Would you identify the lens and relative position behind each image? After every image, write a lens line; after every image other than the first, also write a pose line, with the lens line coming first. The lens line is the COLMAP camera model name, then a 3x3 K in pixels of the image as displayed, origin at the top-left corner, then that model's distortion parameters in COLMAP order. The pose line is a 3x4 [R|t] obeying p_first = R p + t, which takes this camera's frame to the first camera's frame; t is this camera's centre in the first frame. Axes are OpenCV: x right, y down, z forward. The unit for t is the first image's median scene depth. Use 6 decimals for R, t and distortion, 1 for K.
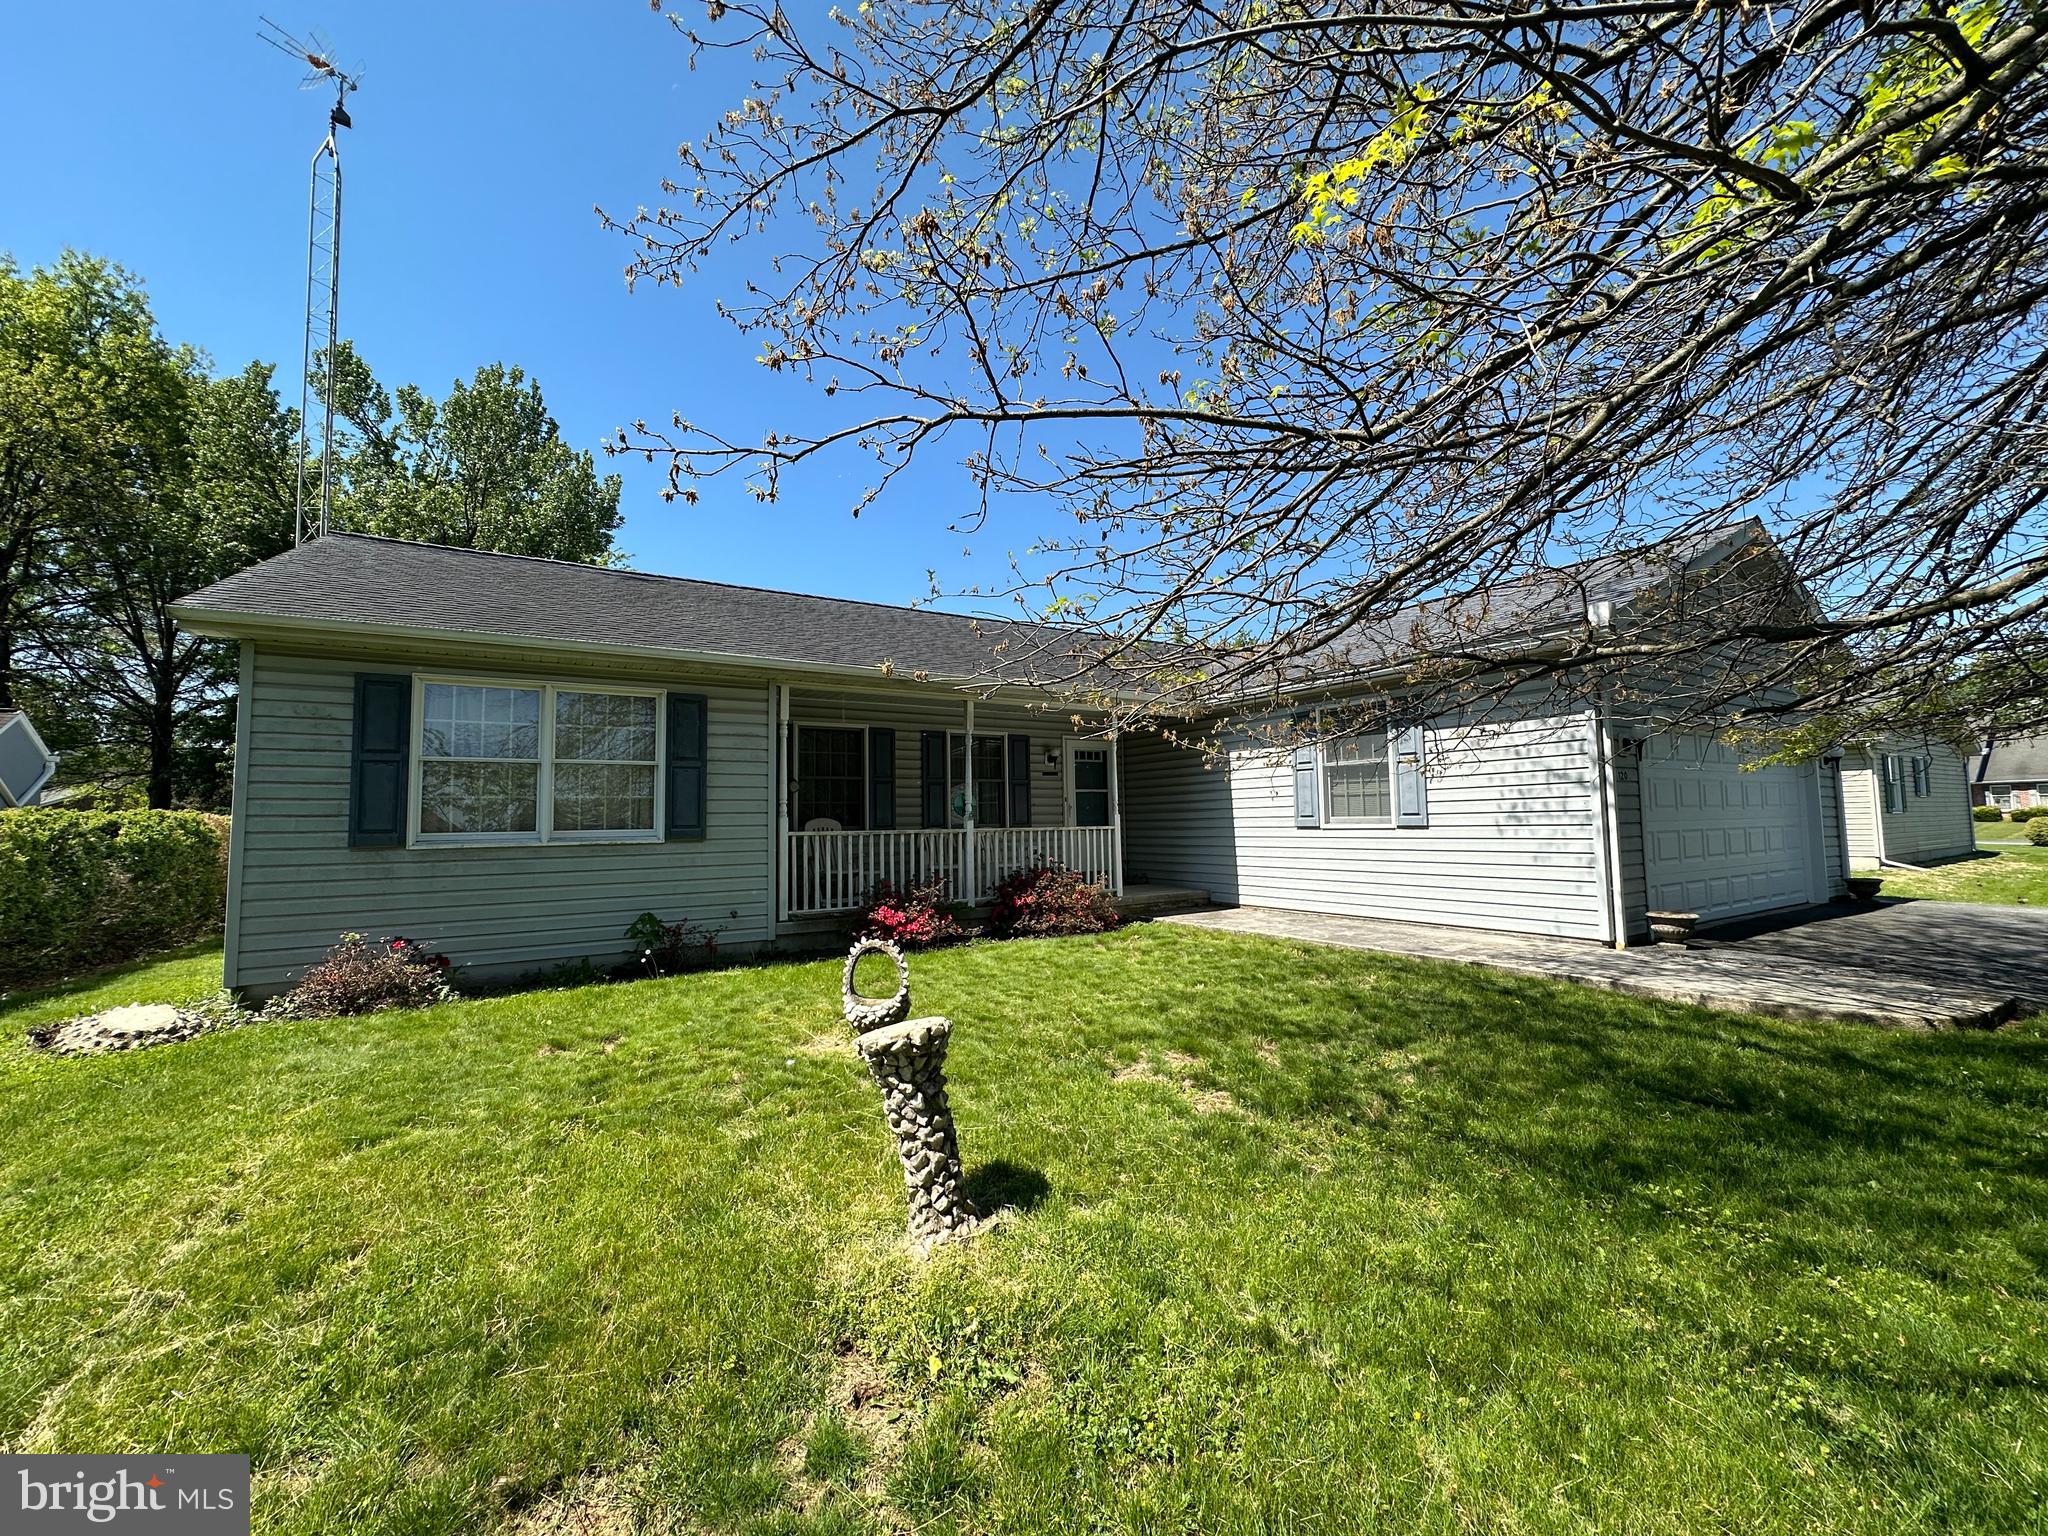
lens RADIAL K [[818.1, 0, 1018.9], [0, 818.1, 764.9], [0, 0, 1]] dist [-0.002212, 0.000001]
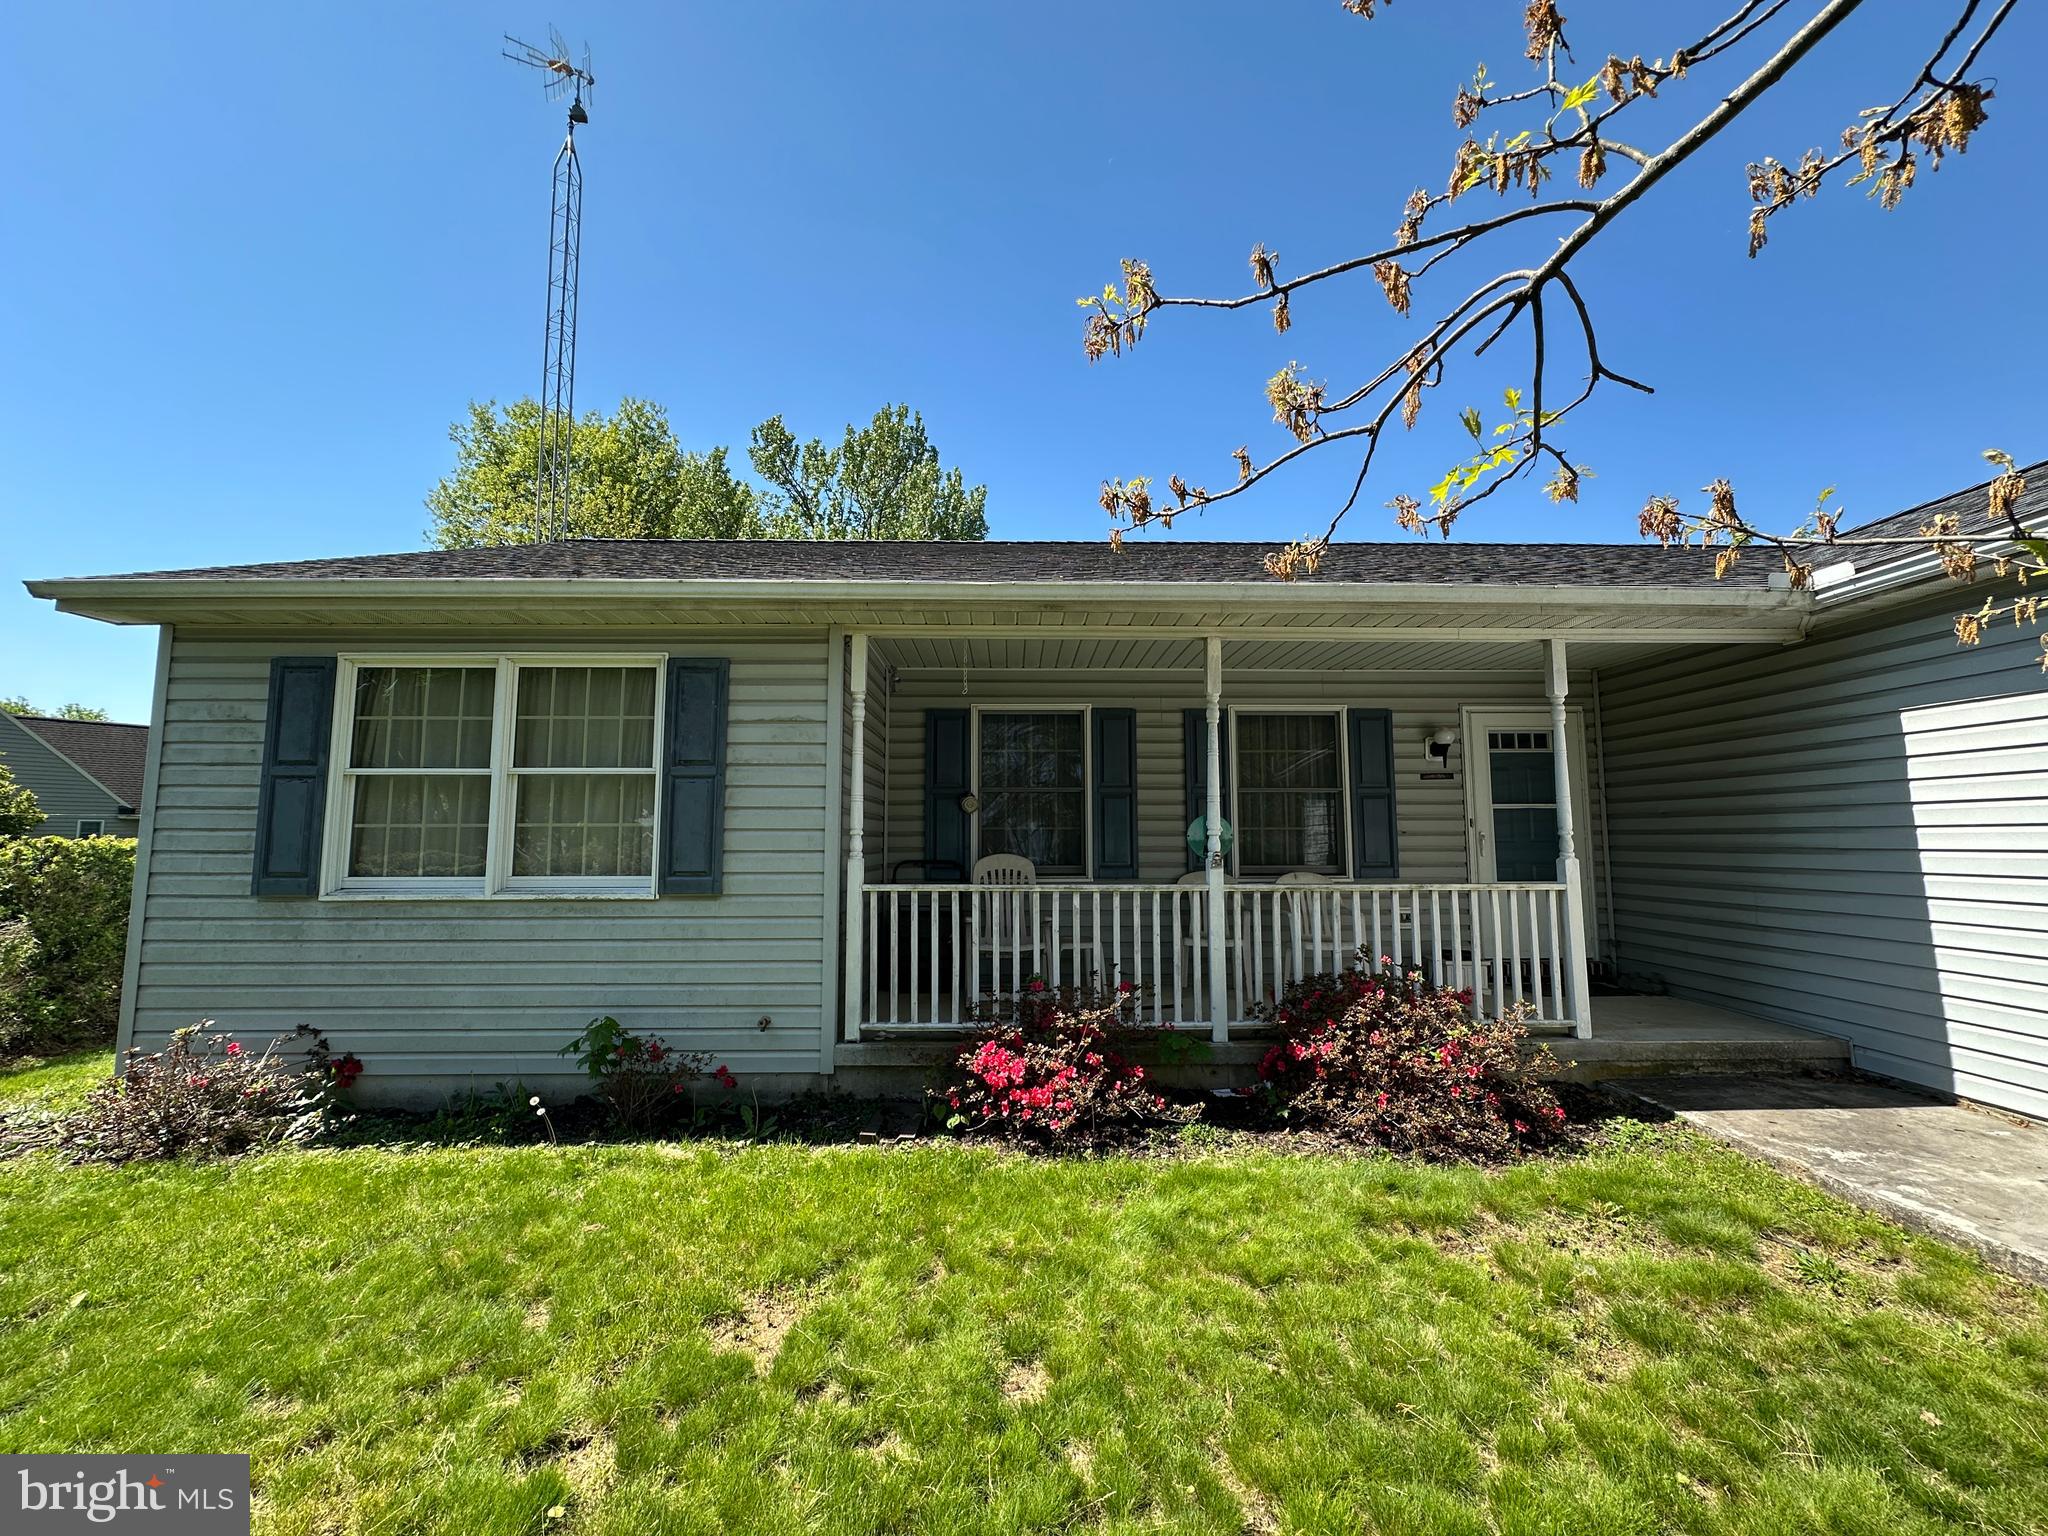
lens RADIAL K [[815.5, 0, 1022.5], [0, 815.5, 766.0], [0, 0, 1]] dist [-0.003486, 0.000671]
pose [[0.861797, -0.030710, -0.506323, 0.100045], [0.023315, 0.999509, -0.020939, 0.011544], [0.506718, 0.006240, 0.862090, 0.508974]]
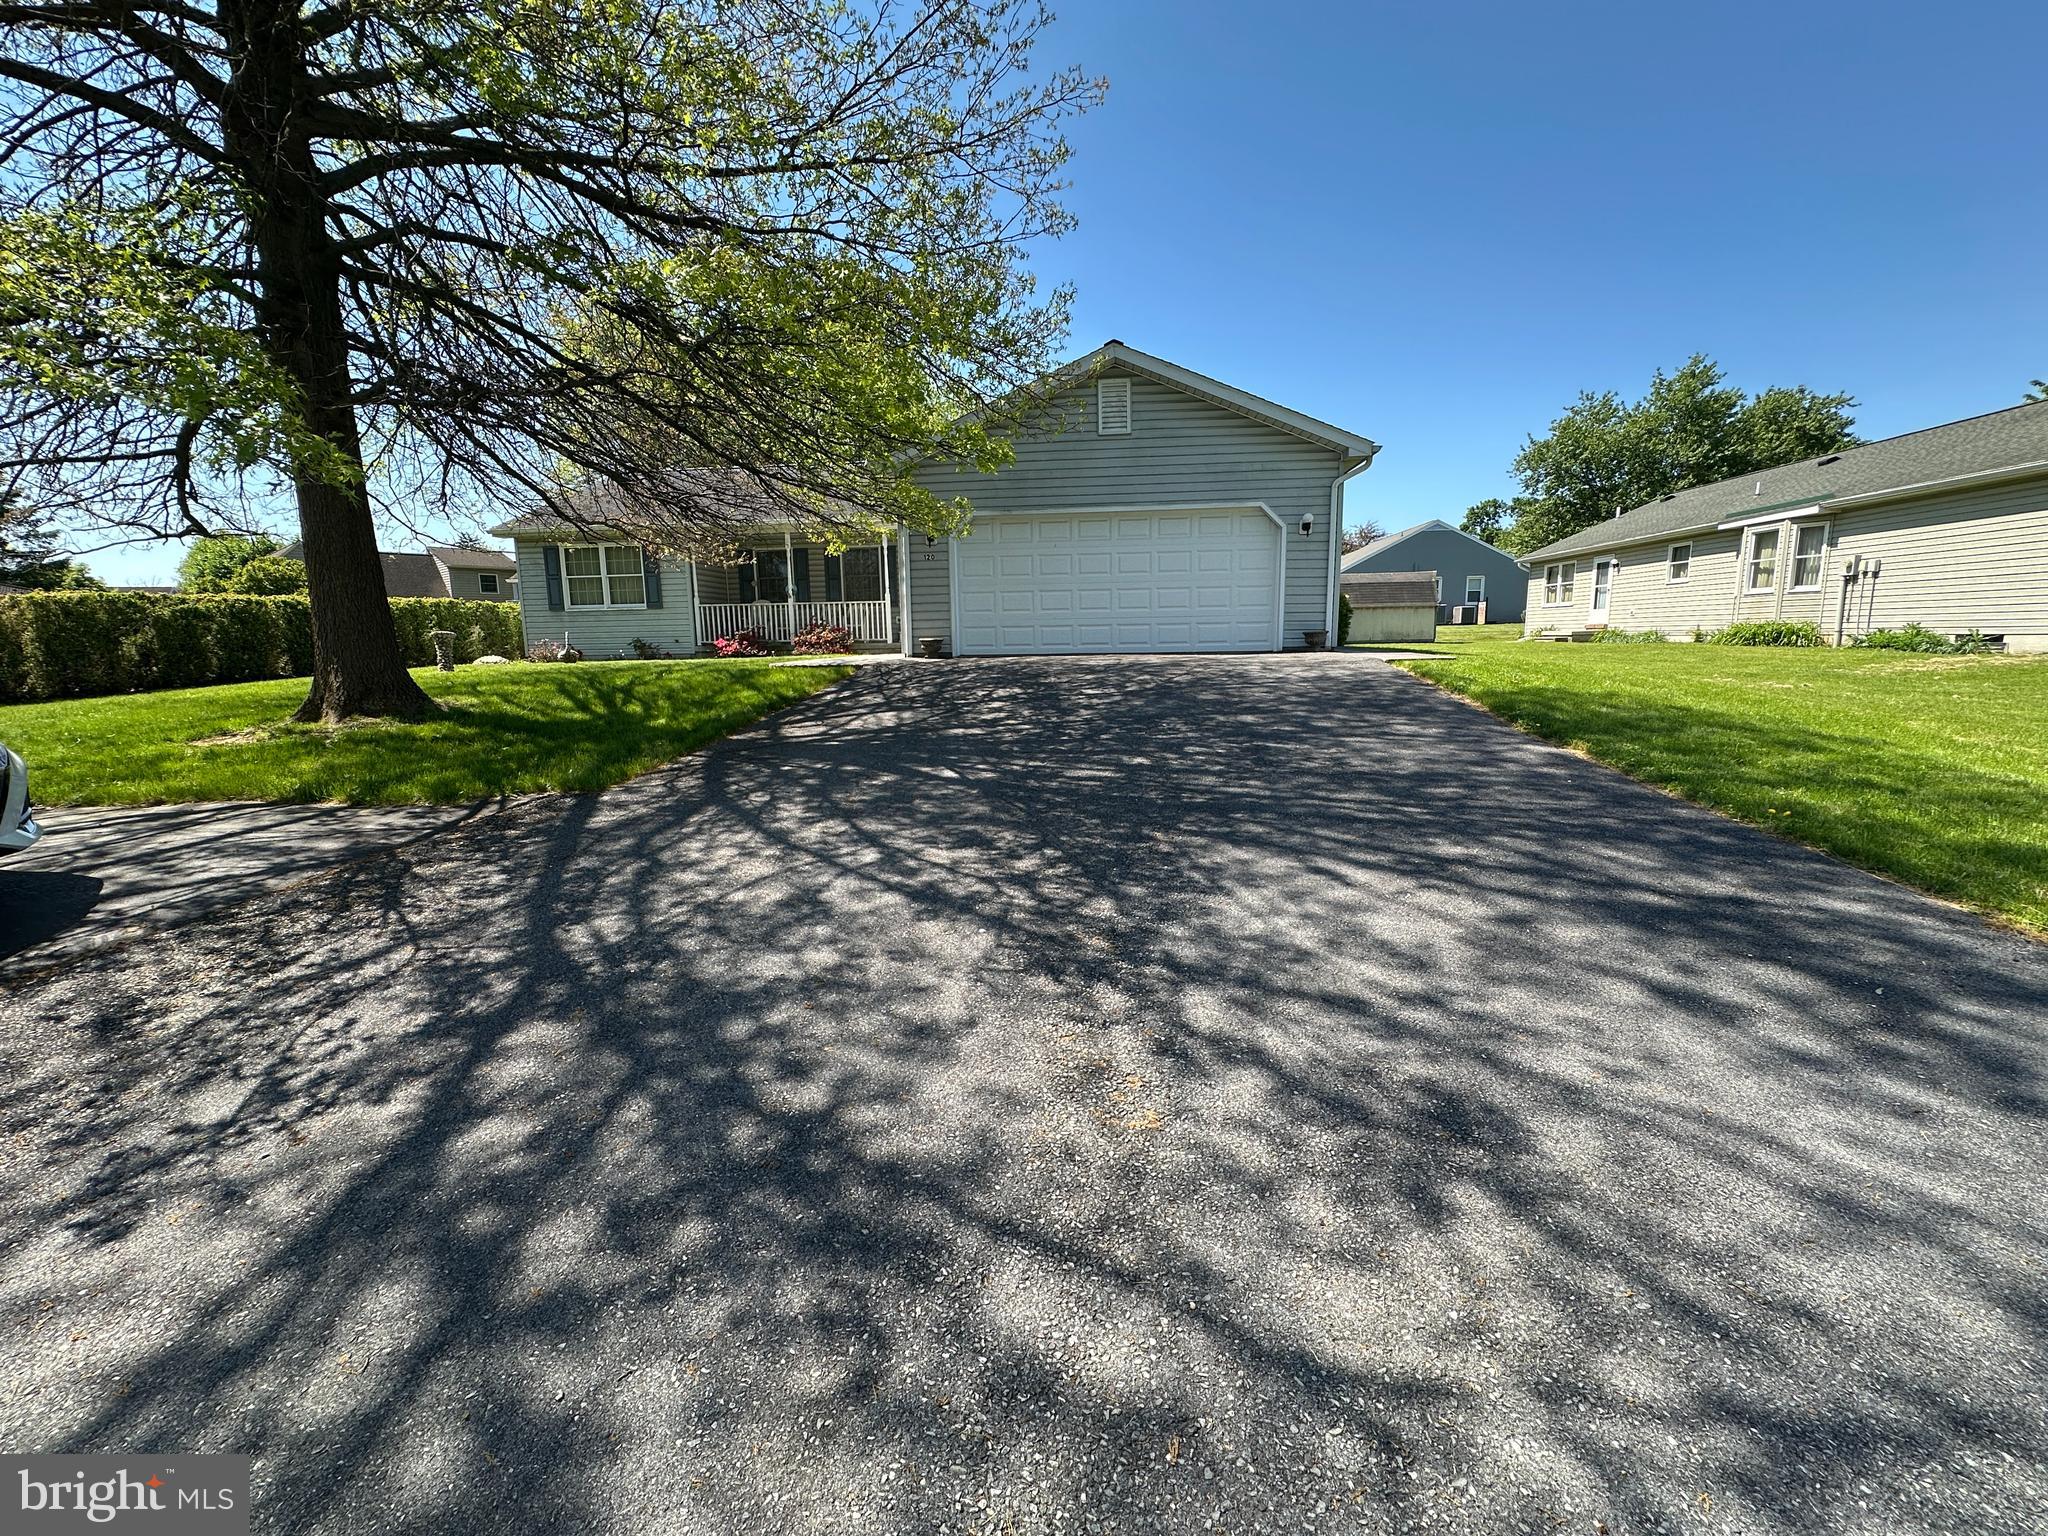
lens RADIAL K [[815.5, 0, 1022.5], [0, 815.5, 766.0], [0, 0, 1]] dist [-0.003486, 0.000671]
pose [[0.794442, 0.097338, -0.599489, 1.574168], [0.046595, 0.974396, 0.219958, 0.057898], [0.605550, -0.202677, 0.769566, -0.205287]]
